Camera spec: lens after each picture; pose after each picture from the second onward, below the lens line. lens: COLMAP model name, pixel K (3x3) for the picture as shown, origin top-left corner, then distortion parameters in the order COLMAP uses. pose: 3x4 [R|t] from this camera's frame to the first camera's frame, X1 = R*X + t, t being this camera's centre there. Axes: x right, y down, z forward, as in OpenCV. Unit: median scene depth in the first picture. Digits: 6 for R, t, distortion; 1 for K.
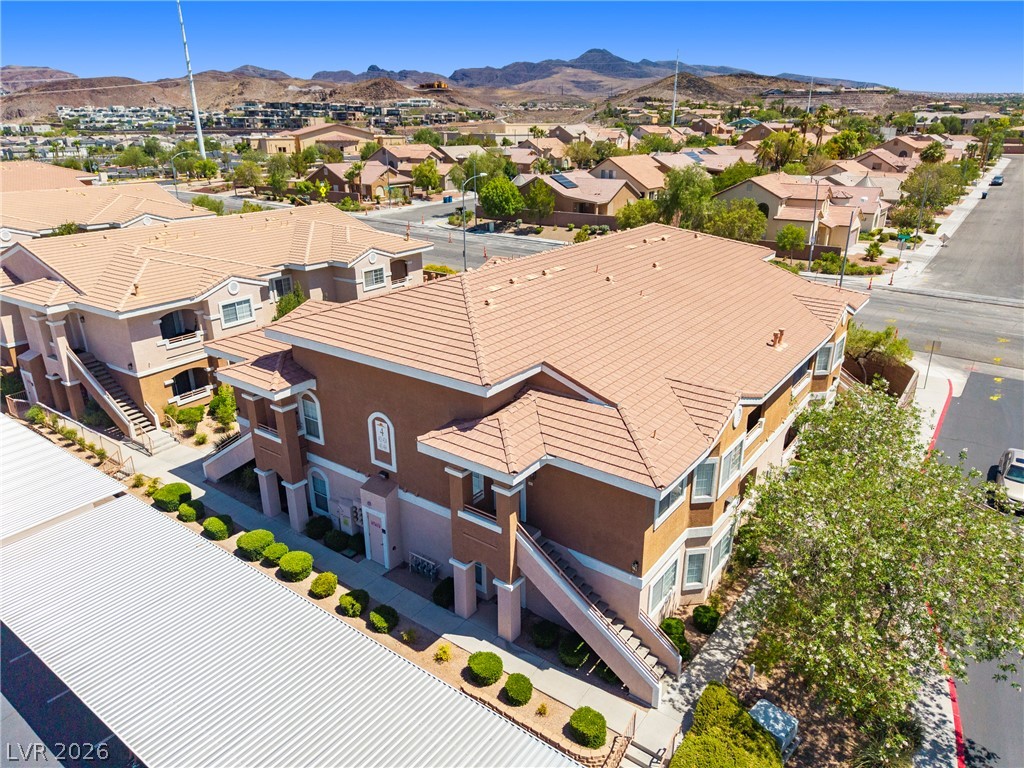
lens RADIAL K [[685.2, 0, 514.8], [0, 685.2, 382.5], [0, 0, 1]] dist [0.021175, -0.020172]
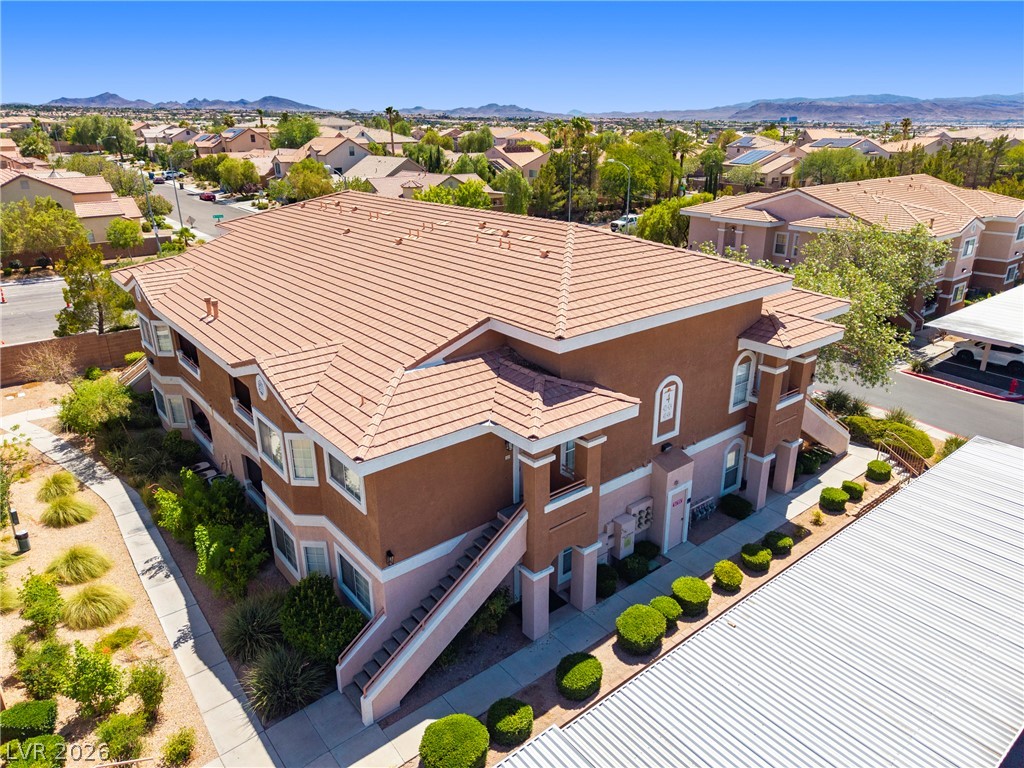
lens RADIAL K [[686.6, 0, 514.1], [0, 686.6, 382.2], [0, 0, 1]] dist [0.011743, -0.006878]
pose [[0.254822, -0.335915, 0.906767, -0.551186], [0.346497, 0.907175, 0.238692, -0.120054], [-0.902777, 0.253369, 0.347561, 0.459338]]
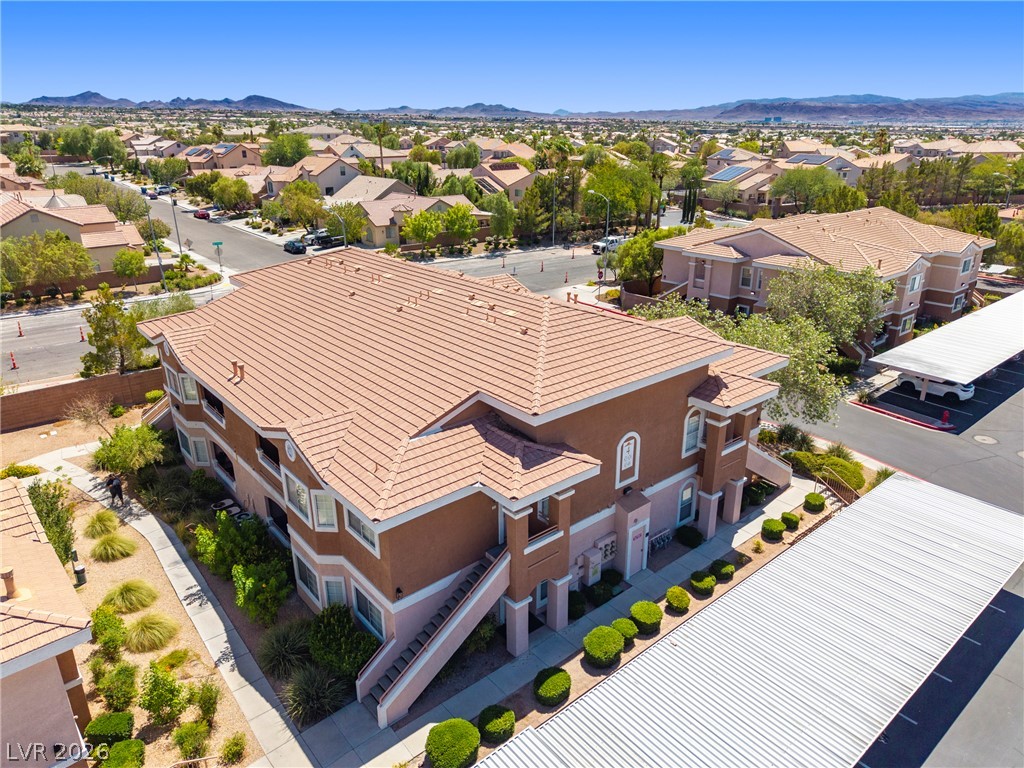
lens RADIAL K [[685.2, 0, 514.8], [0, 685.2, 382.5], [0, 0, 1]] dist [0.021175, -0.020172]
pose [[0.236172, -0.337729, 0.911132, -0.615954], [0.346608, 0.905257, 0.245707, -0.181716], [-0.907792, 0.257777, 0.330856, 0.414674]]
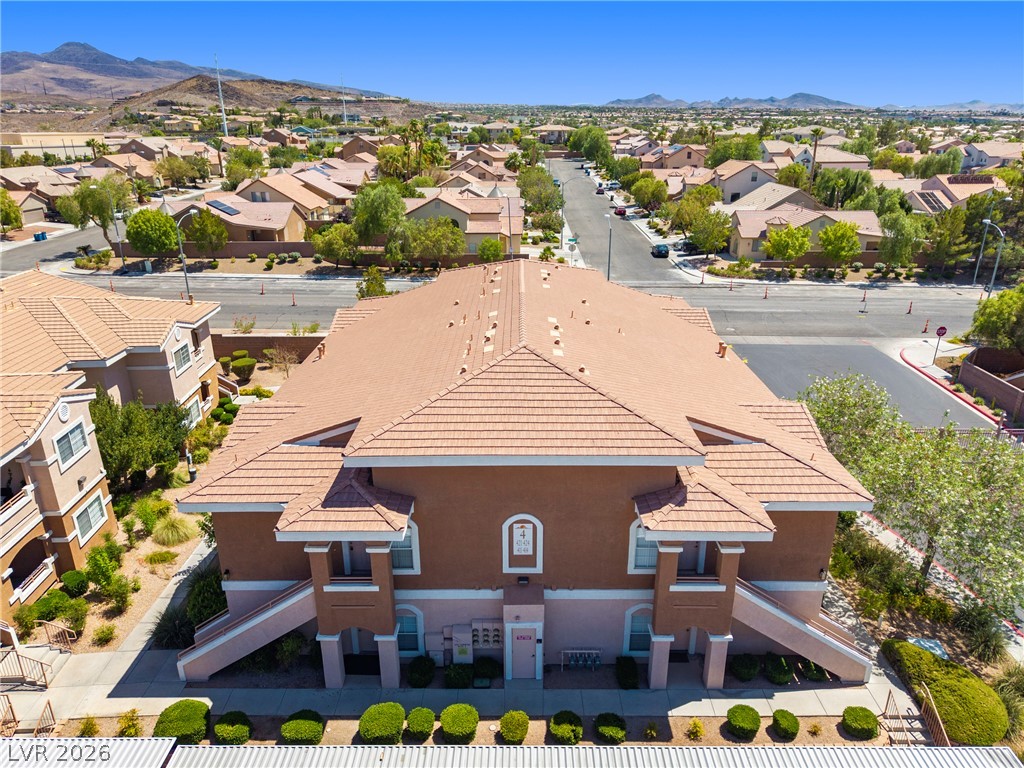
lens RADIAL K [[685.2, 0, 514.8], [0, 685.2, 382.5], [0, 0, 1]] dist [0.021175, -0.020172]
pose [[0.808113, -0.205122, 0.552158, -0.347050], [0.208402, 0.976340, 0.057694, -0.092725], [-0.550929, 0.068447, 0.831741, 0.132549]]
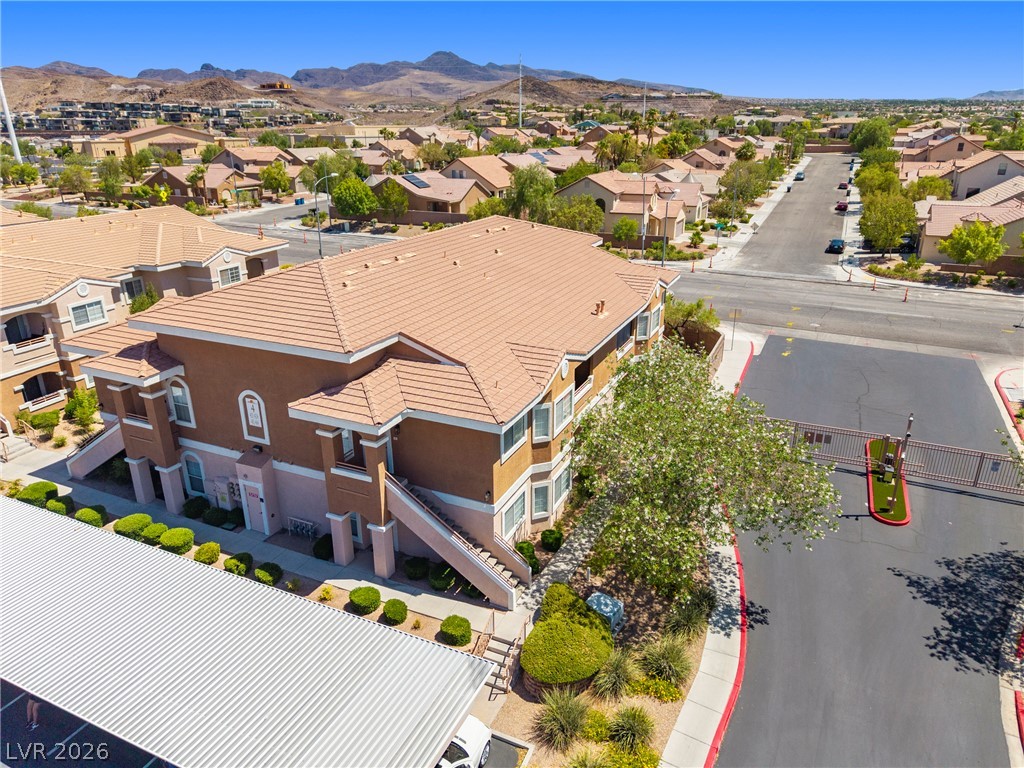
lens RADIAL K [[686.6, 0, 514.1], [0, 686.6, 382.2], [0, 0, 1]] dist [0.011743, -0.006878]
pose [[0.979918, -0.069508, 0.186894, 0.005097], [0.070130, 0.997532, 0.003291, 0.030016], [-0.186662, 0.009882, 0.982375, -0.077169]]
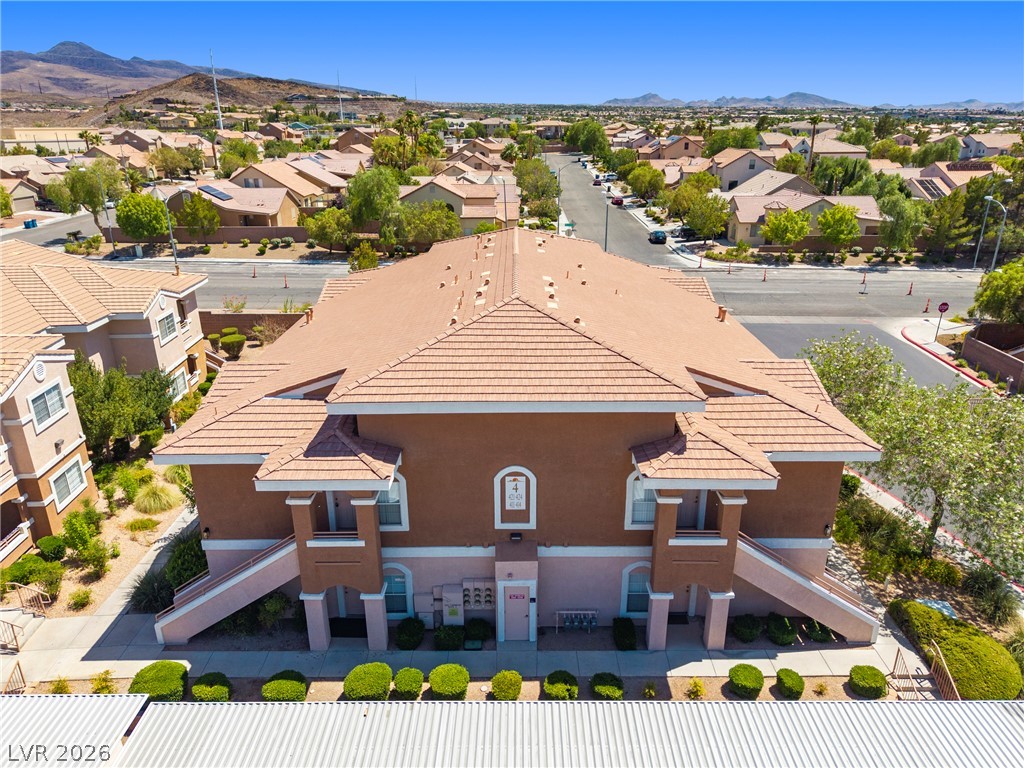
lens RADIAL K [[685.2, 0, 514.8], [0, 685.2, 382.5], [0, 0, 1]] dist [0.021175, -0.020172]
pose [[0.805754, -0.207181, 0.554831, -0.339978], [0.210196, 0.975869, 0.059145, -0.056861], [-0.553696, 0.068967, 0.829858, 0.149656]]
